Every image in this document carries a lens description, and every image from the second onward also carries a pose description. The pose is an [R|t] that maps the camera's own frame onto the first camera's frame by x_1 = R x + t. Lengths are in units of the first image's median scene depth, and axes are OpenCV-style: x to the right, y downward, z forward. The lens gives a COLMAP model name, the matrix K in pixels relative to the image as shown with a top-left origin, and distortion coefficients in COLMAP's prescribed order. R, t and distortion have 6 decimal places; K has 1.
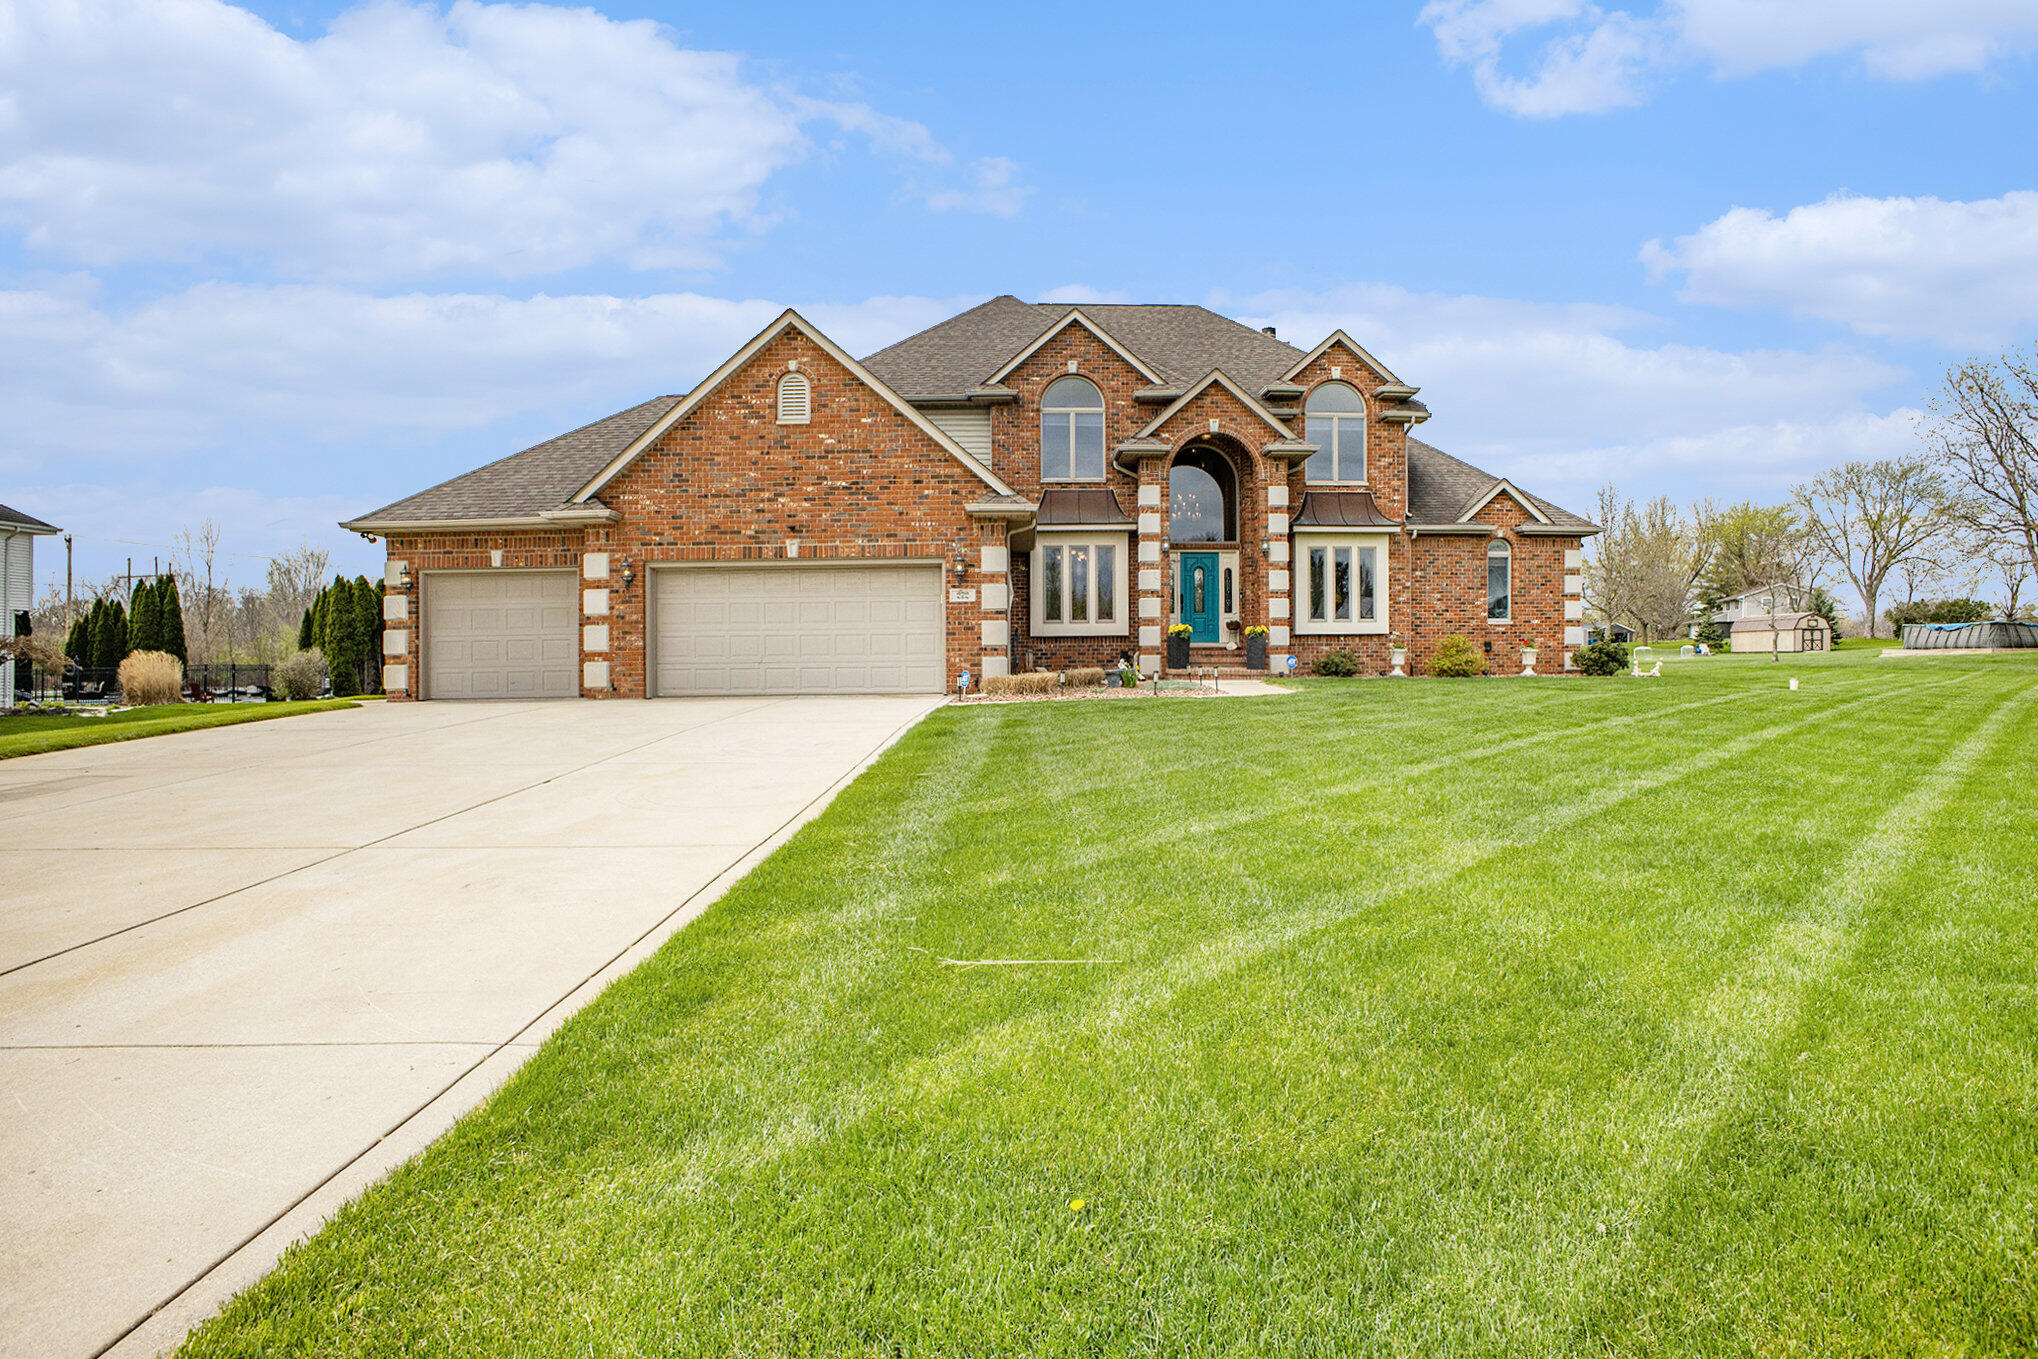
lens RADIAL K [[1087.1, 0, 1019.0], [0, 1087.1, 679.5], [0, 0, 1]] dist [-0.071735, 0.001230]
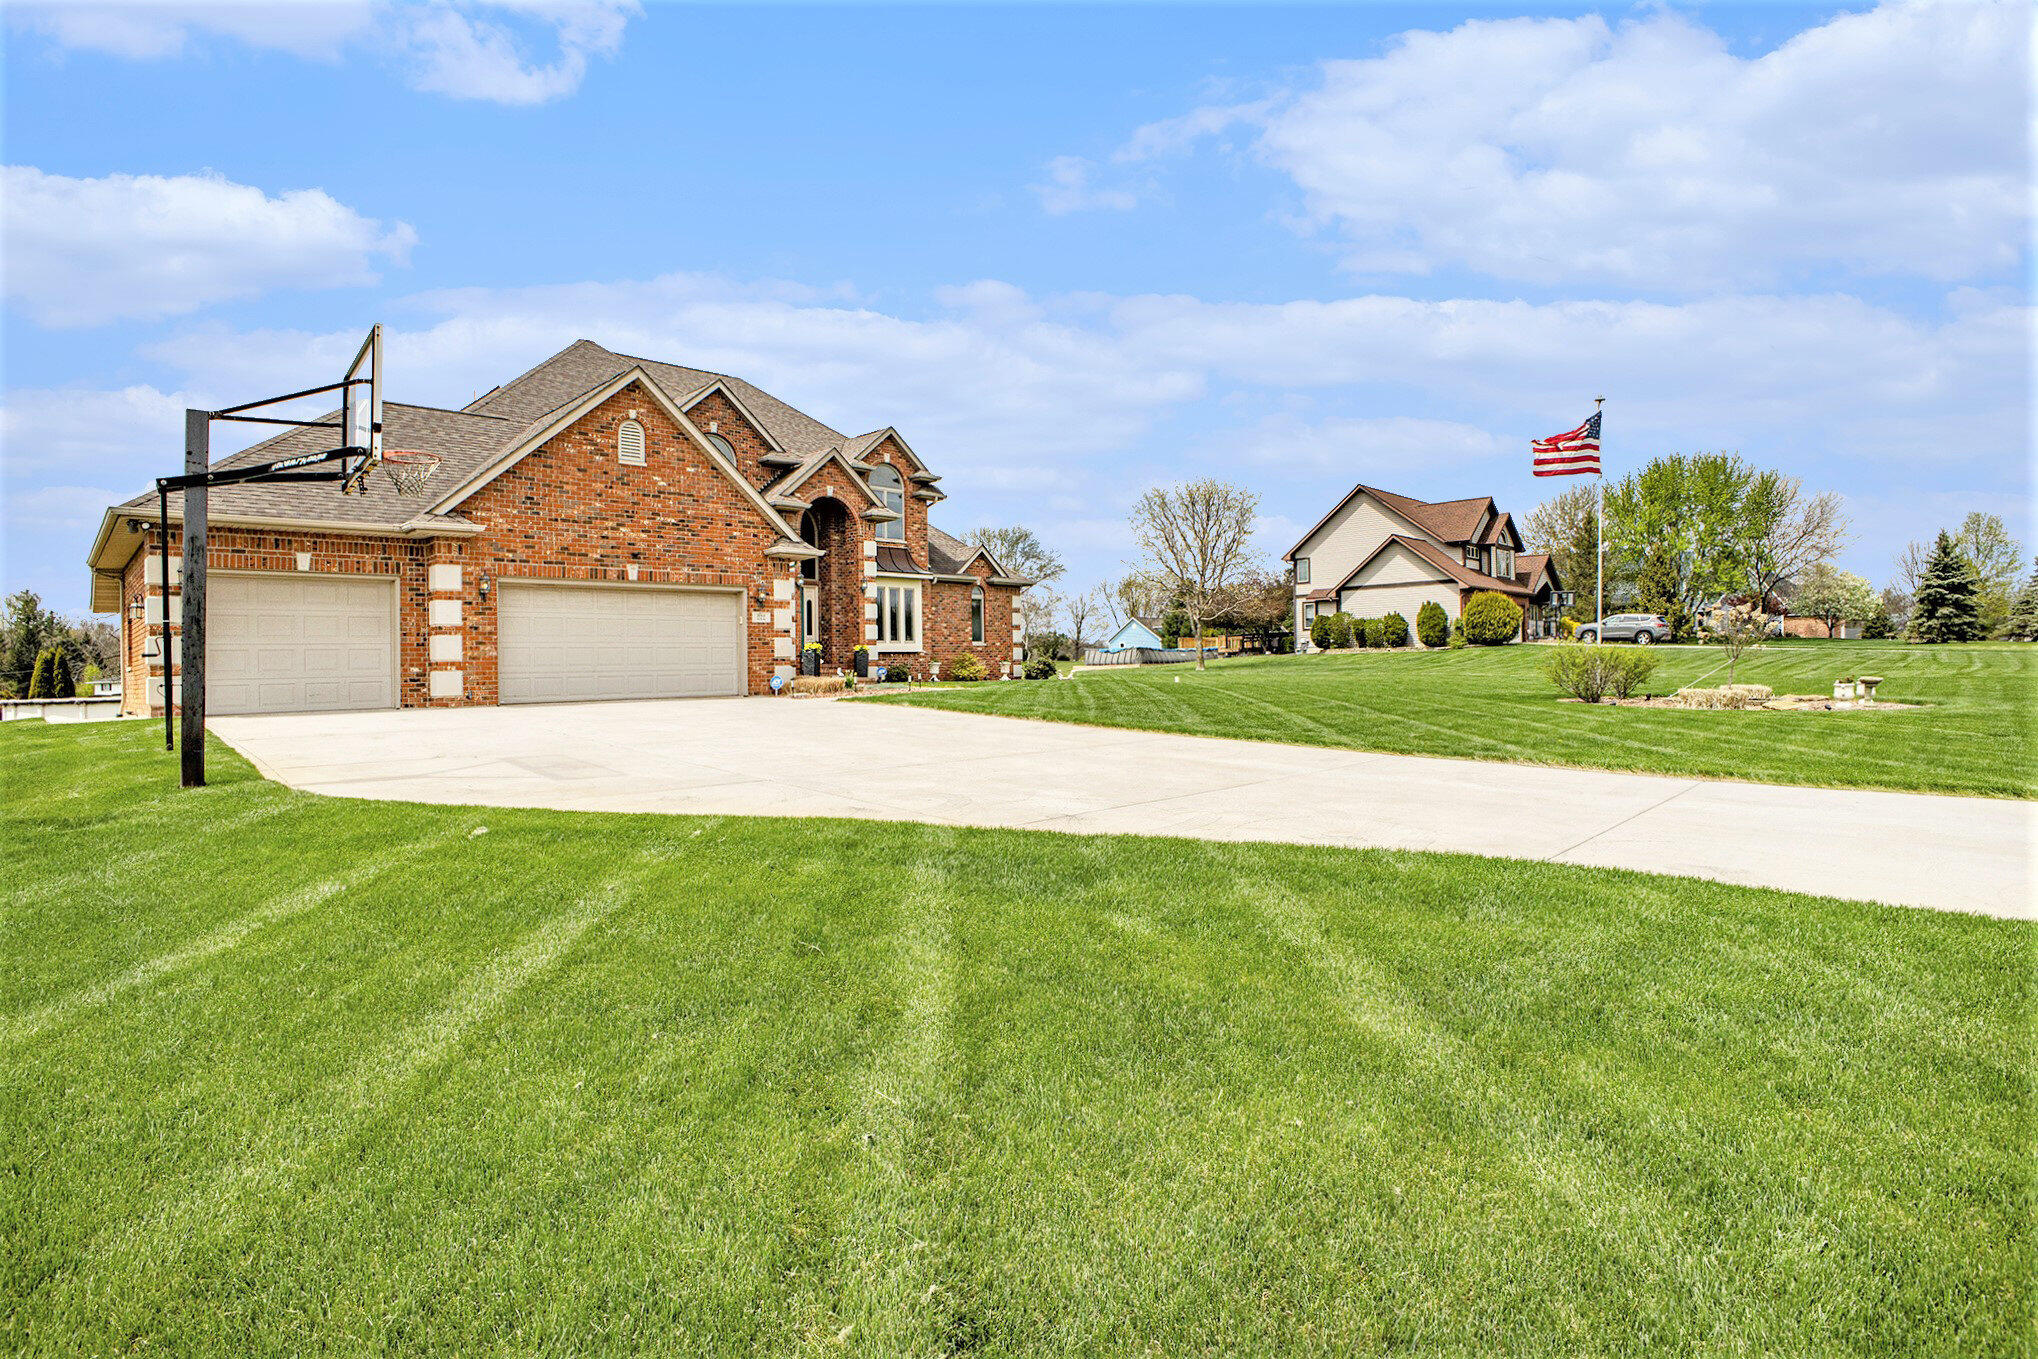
lens RADIAL K [[1034.9, 0, 1019.0], [0, 1034.9, 679.5], [0, 0, 1]] dist [0.002172, 0.000263]
pose [[0.739193, -0.011850, 0.673390, -0.638535], [0.027557, 0.999540, -0.012660, 0.018516], [-0.672930, 0.027915, 0.739179, -0.091246]]
